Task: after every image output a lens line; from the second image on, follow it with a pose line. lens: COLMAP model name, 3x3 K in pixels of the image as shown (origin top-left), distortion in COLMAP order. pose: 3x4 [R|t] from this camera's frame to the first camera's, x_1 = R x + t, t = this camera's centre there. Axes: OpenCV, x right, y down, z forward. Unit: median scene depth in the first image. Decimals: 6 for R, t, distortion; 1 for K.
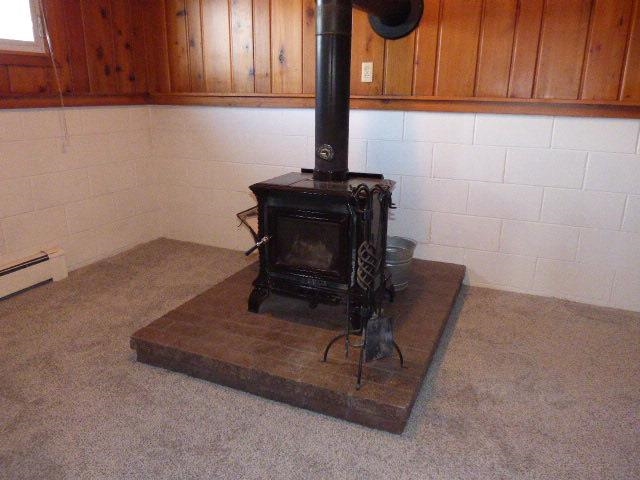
lens RADIAL K [[491.2, 0, 320.0], [0, 491.2, 240.0], [0, 0, 1]] dist [0.000973, 0.001035]
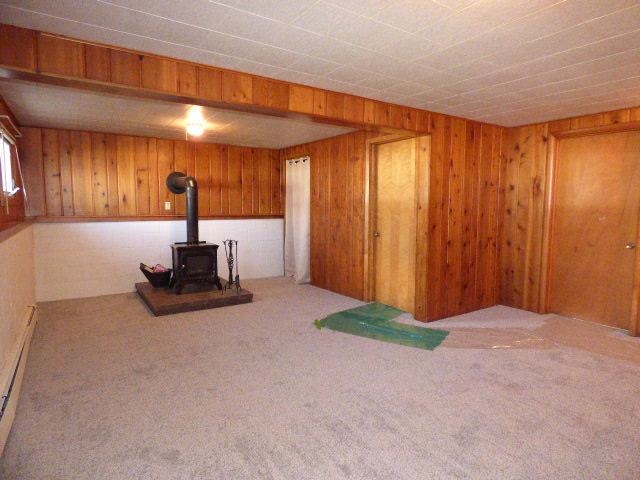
lens RADIAL K [[383.0, 0, 322.7], [0, 383.0, 237.2], [0, 0, 1]] dist [0.000257, -0.000748]
pose [[0.548143, -0.083453, 0.832211, -1.131750], [0.239294, 0.969064, -0.060436, 0.123011], [-0.801422, 0.232271, 0.551156, -0.685297]]
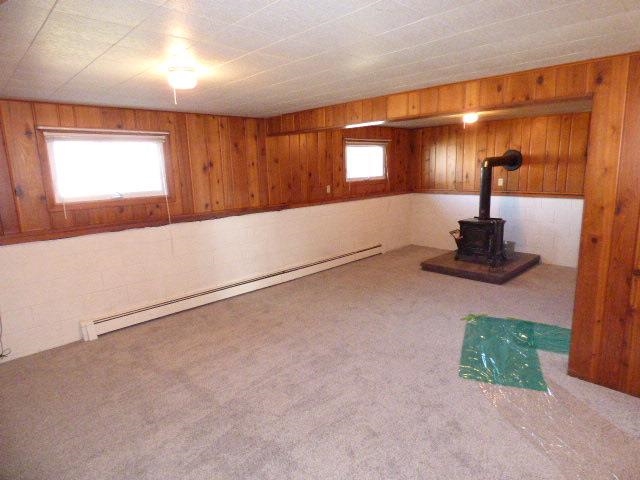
lens RADIAL K [[383.0, 0, 322.7], [0, 383.0, 237.2], [0, 0, 1]] dist [0.000257, -0.000748]
pose [[0.922804, 0.032410, -0.383904, 0.011162], [-0.070135, 0.993937, -0.084676, 0.213165], [0.378832, 0.105065, 0.919482, -1.314133]]
